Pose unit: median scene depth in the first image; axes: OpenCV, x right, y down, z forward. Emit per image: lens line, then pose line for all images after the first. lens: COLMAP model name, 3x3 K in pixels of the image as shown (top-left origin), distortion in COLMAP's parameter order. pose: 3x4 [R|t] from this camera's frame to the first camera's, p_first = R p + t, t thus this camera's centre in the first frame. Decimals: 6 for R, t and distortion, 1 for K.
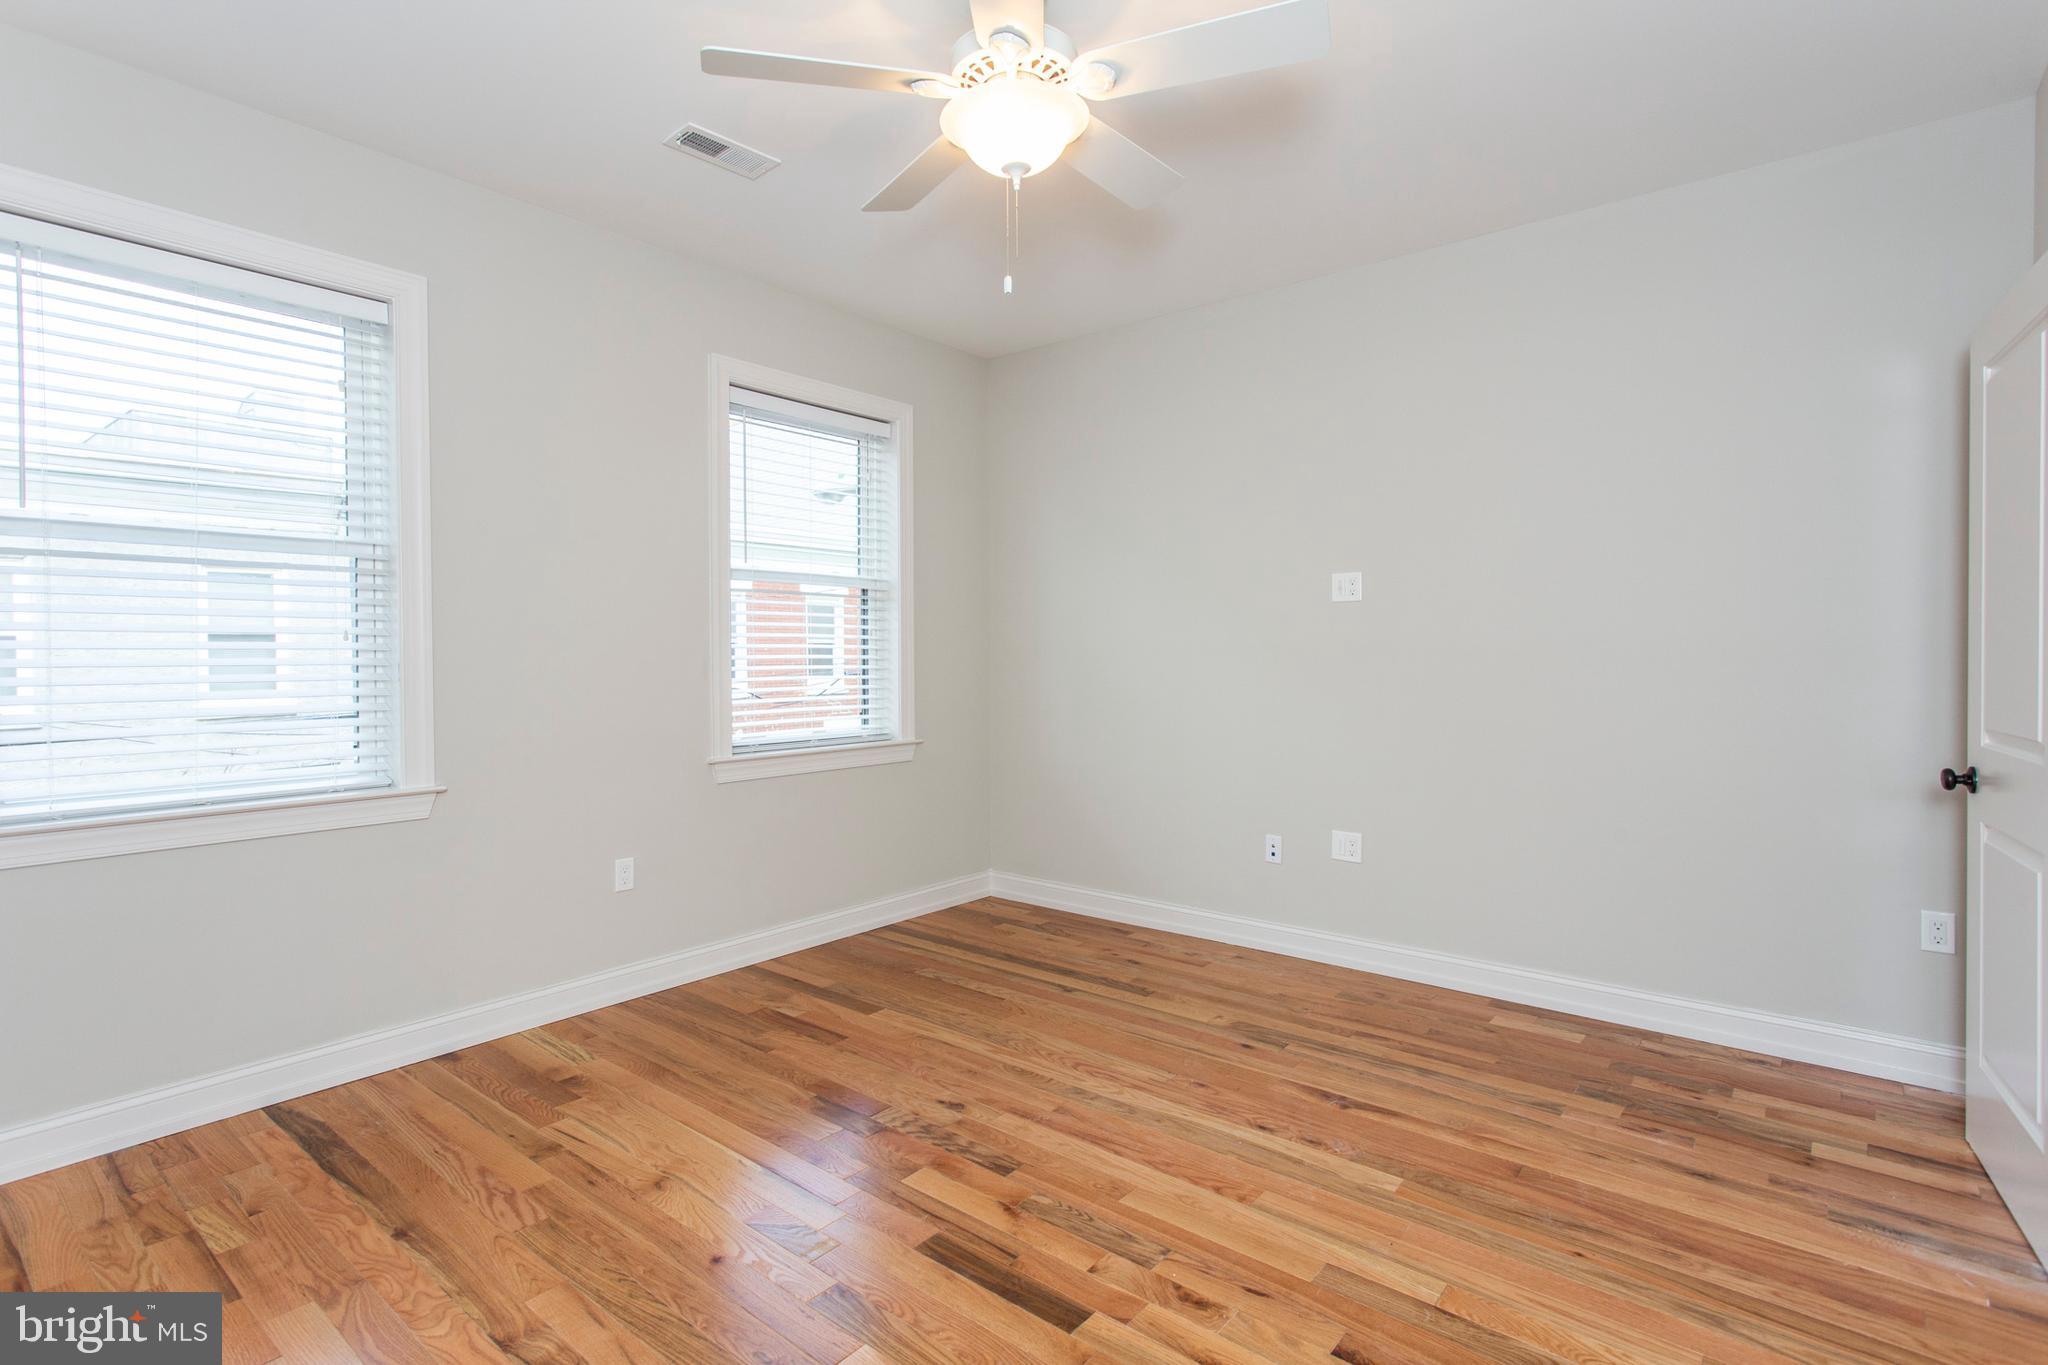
lens RADIAL K [[979.8, 0, 991.5], [0, 979.8, 665.3], [0, 0, 1]] dist [0.001101, 0.001809]
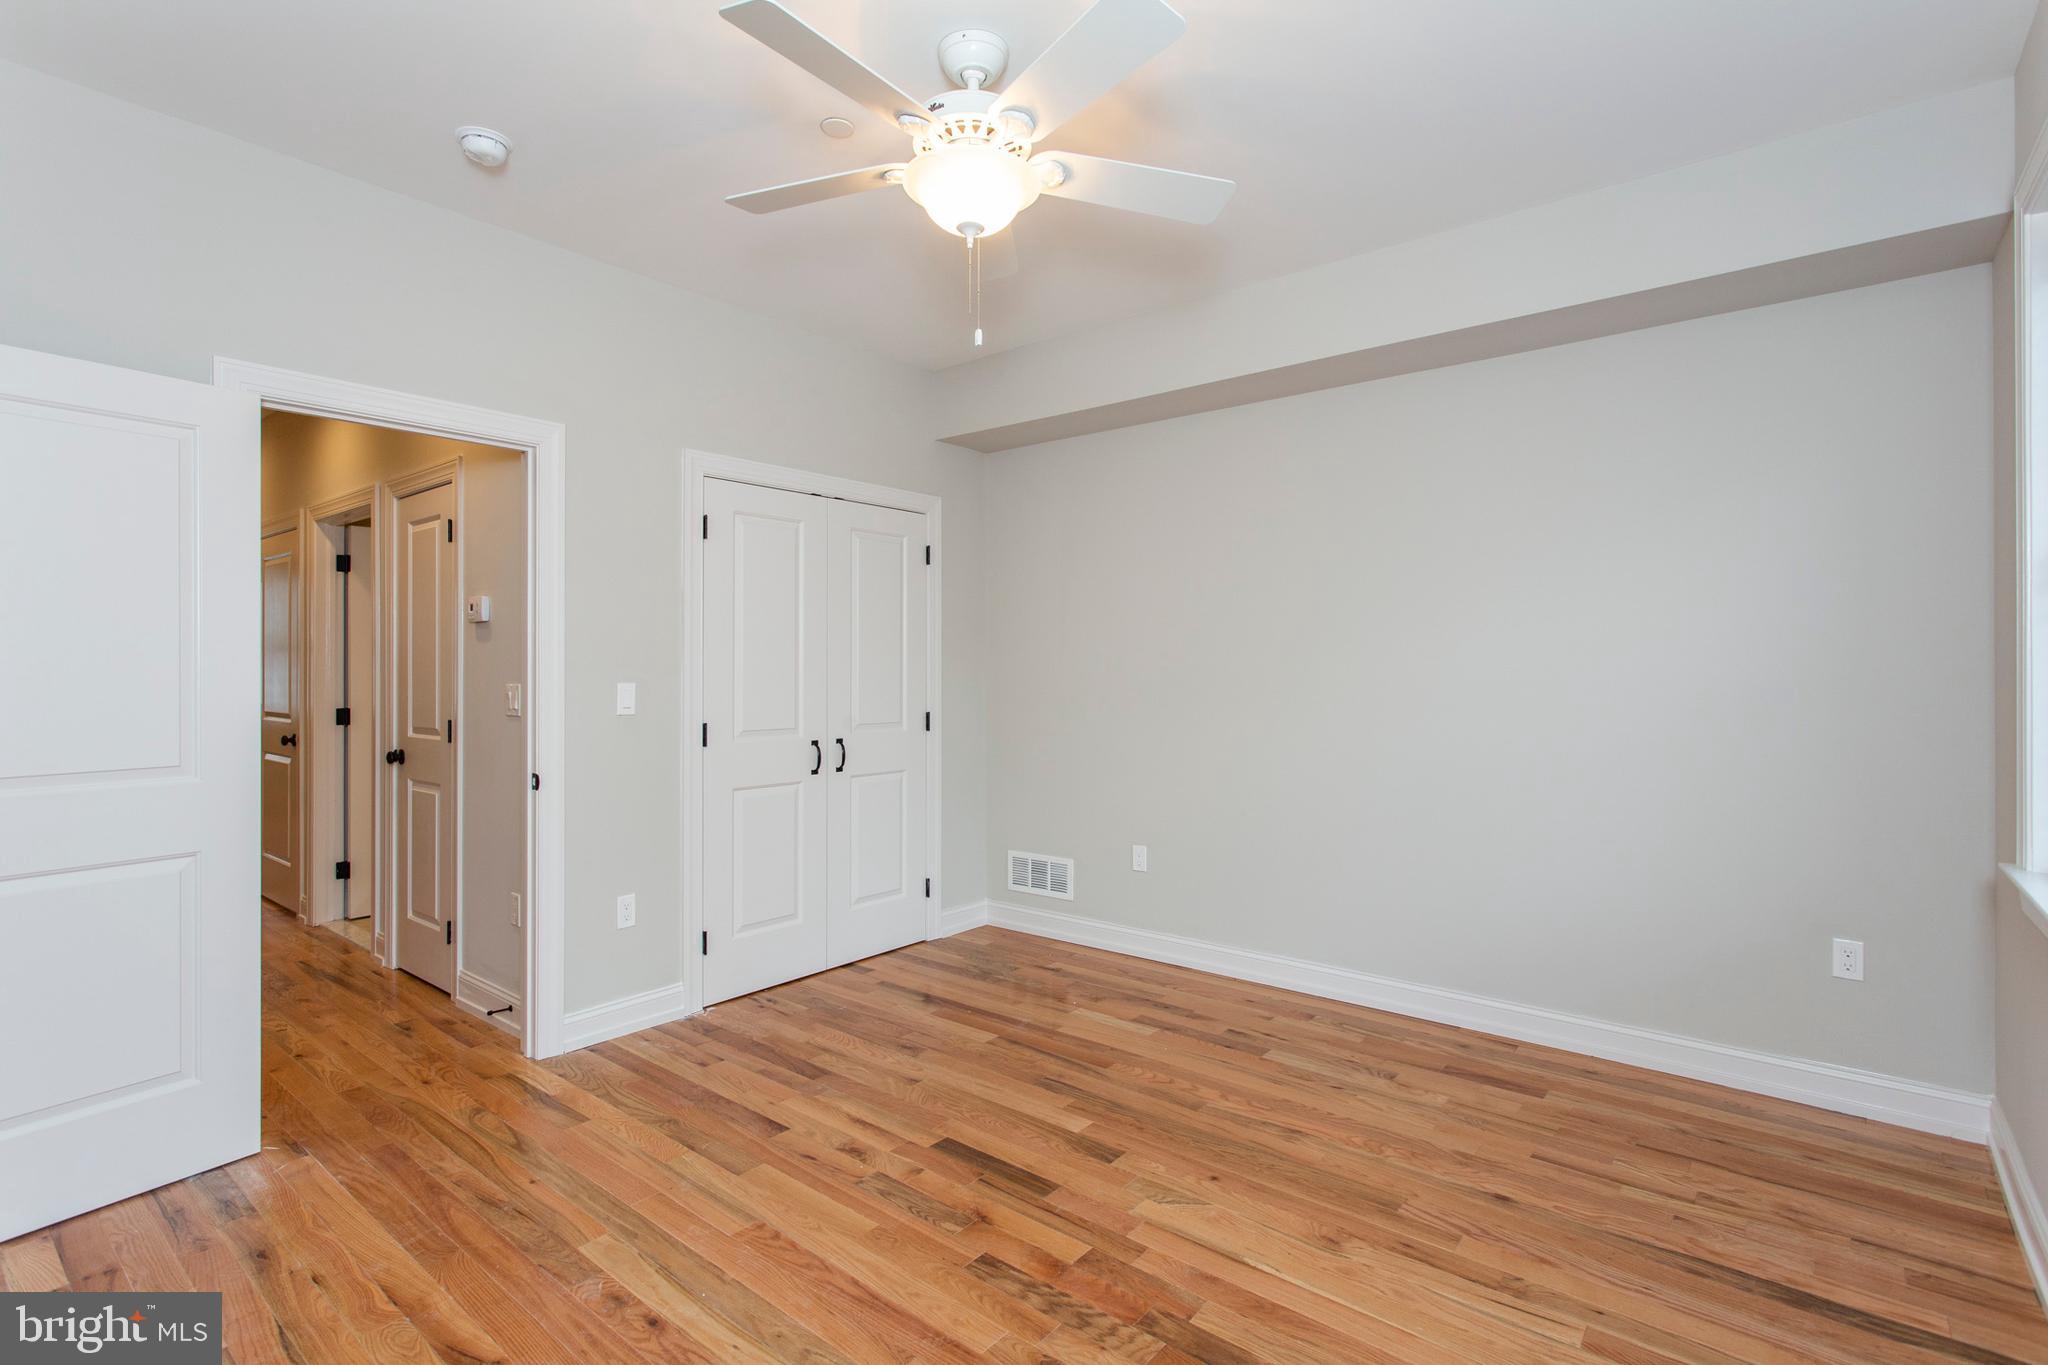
lens RADIAL K [[979.8, 0, 991.5], [0, 979.8, 665.3], [0, 0, 1]] dist [0.001101, 0.001809]
pose [[-0.999992, 0.003976, -0.000610, 0.005786], [0.003970, 0.999940, 0.010177, -0.066040], [0.000650, 0.010175, -0.999948, 2.013681]]
